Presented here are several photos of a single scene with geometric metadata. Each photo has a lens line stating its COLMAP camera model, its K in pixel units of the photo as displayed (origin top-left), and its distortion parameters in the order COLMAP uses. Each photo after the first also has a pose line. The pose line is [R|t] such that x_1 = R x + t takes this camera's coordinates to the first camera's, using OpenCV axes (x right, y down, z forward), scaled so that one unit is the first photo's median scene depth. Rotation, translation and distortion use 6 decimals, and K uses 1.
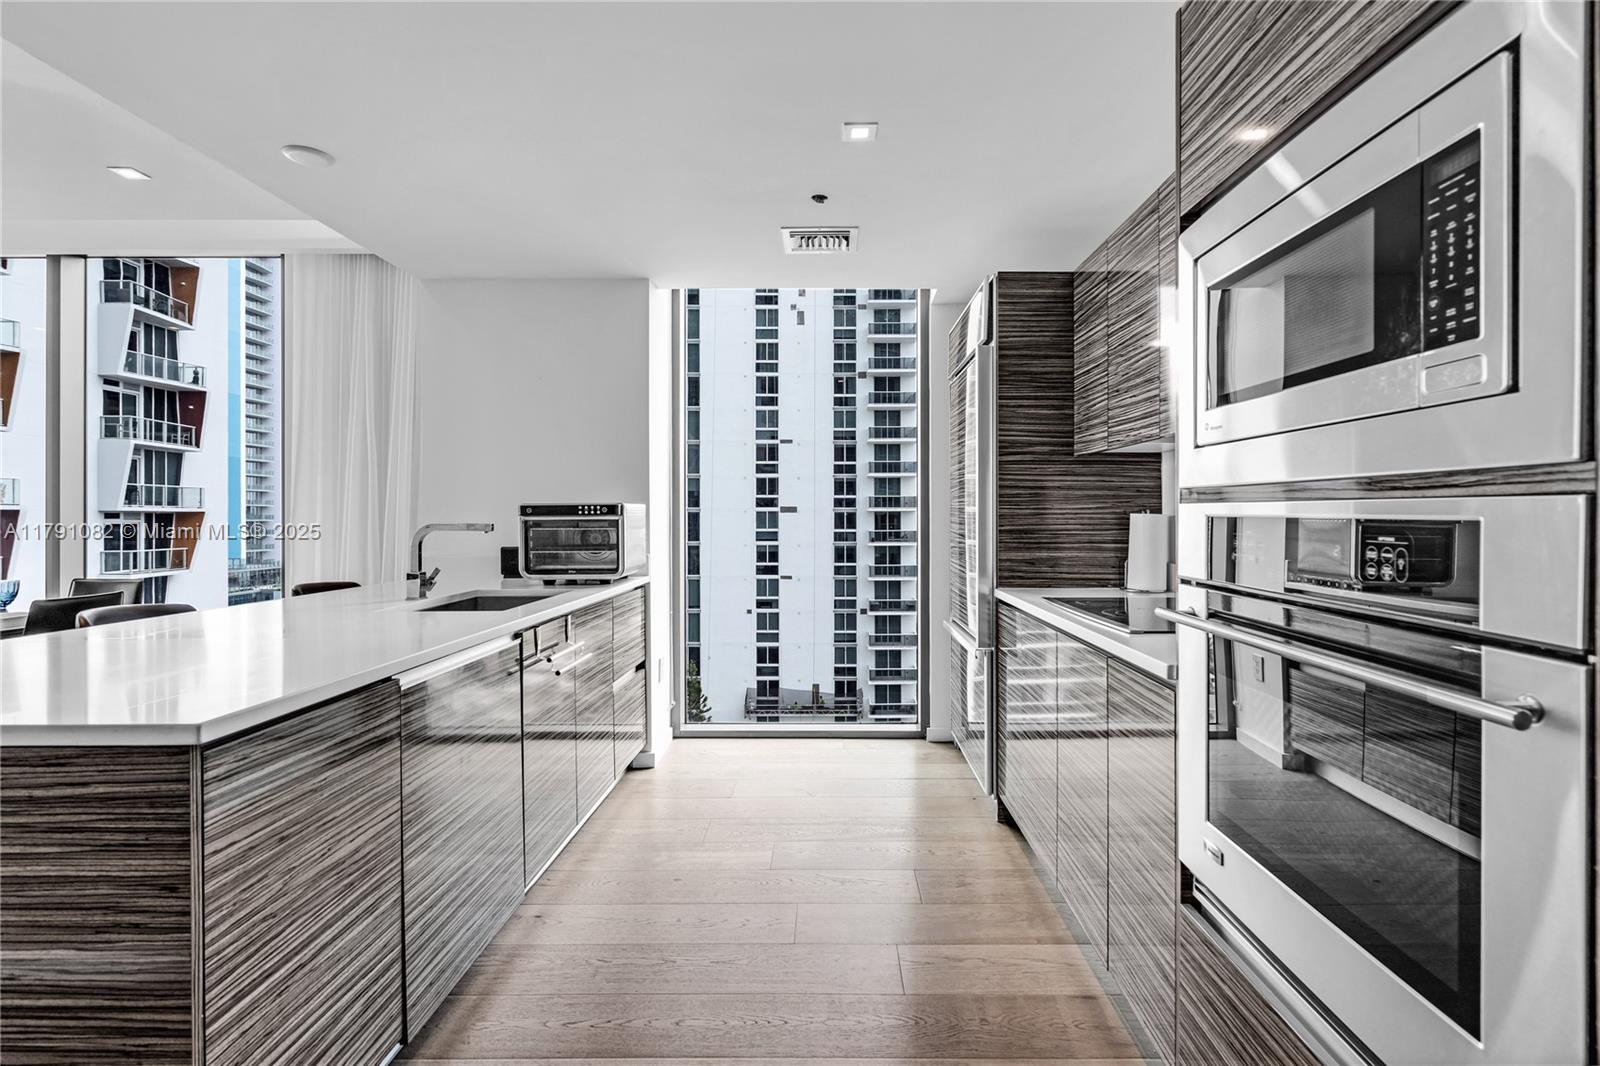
lens RADIAL K [[785.9, 0, 814.2], [0, 785.9, 517.5], [0, 0, 1]] dist [0.004155, 0.001553]
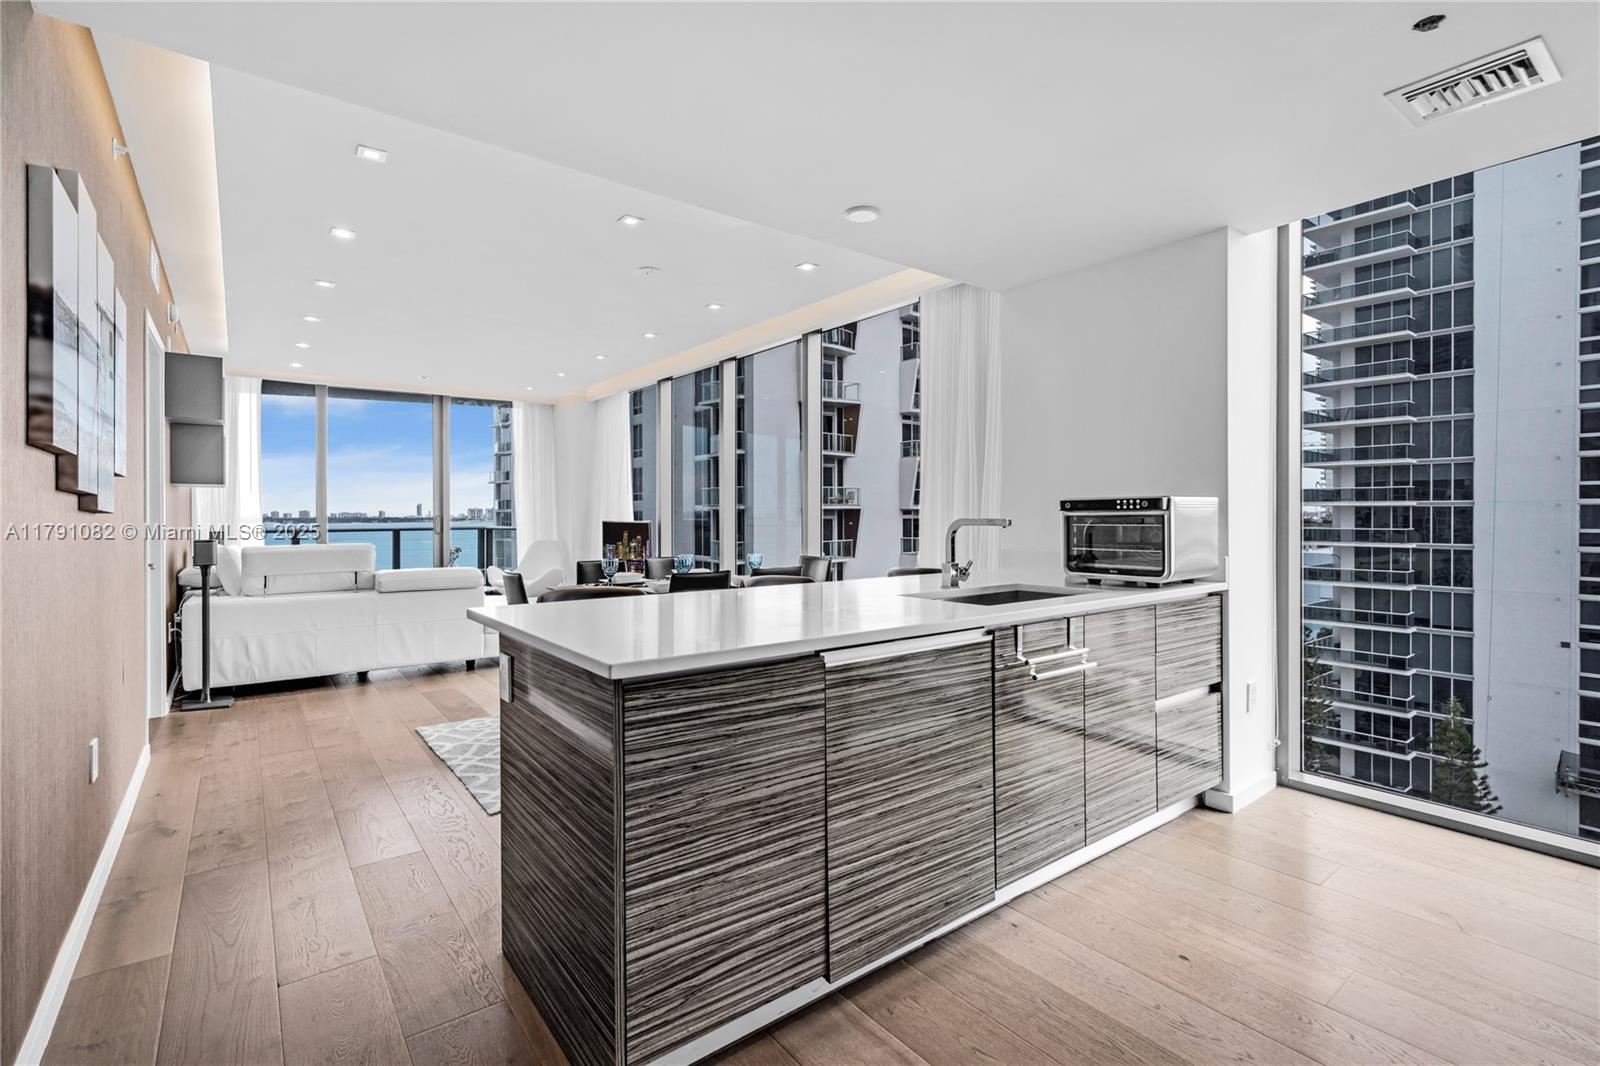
lens RADIAL K [[742.1, 0, 789.4], [0, 742.1, 519.9], [0, 0, 1]] dist [-0.001379, -0.000050]
pose [[0.605277, 0.005552, -0.795996, 0.270493], [0.001029, 0.999969, 0.007757, 0.002419], [0.796014, -0.005514, 0.605253, 0.306500]]
